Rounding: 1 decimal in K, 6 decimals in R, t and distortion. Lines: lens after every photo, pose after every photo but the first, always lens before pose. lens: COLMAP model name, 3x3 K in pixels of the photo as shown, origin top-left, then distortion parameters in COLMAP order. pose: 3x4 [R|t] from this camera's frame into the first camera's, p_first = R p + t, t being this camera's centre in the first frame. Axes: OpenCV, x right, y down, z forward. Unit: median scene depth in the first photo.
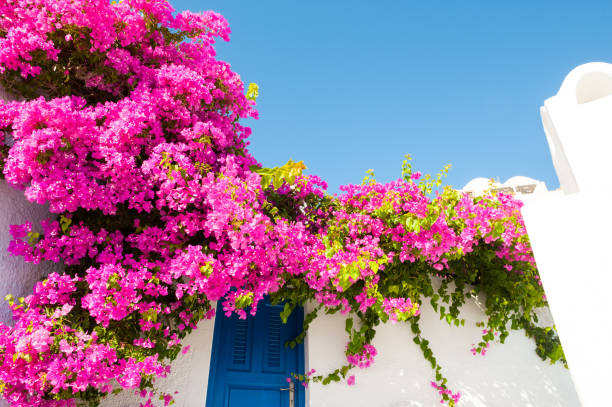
lens RADIAL K [[427.6, 0, 305.9], [0, 427.6, 206.3], [0, 0, 1]] dist [-0.028279, -0.008780]
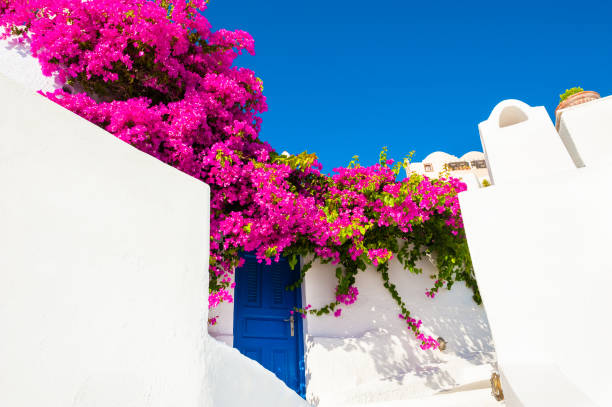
lens RADIAL K [[489.0, 0, 296.6], [0, 489.0, 193.9], [0, 0, 1]] dist [-0.011364, -0.016598]
pose [[0.994289, 0.024948, 0.103765, -0.208687], [-0.031232, 0.997746, 0.059387, -0.060729], [-0.102050, -0.062288, 0.992827, -0.543896]]
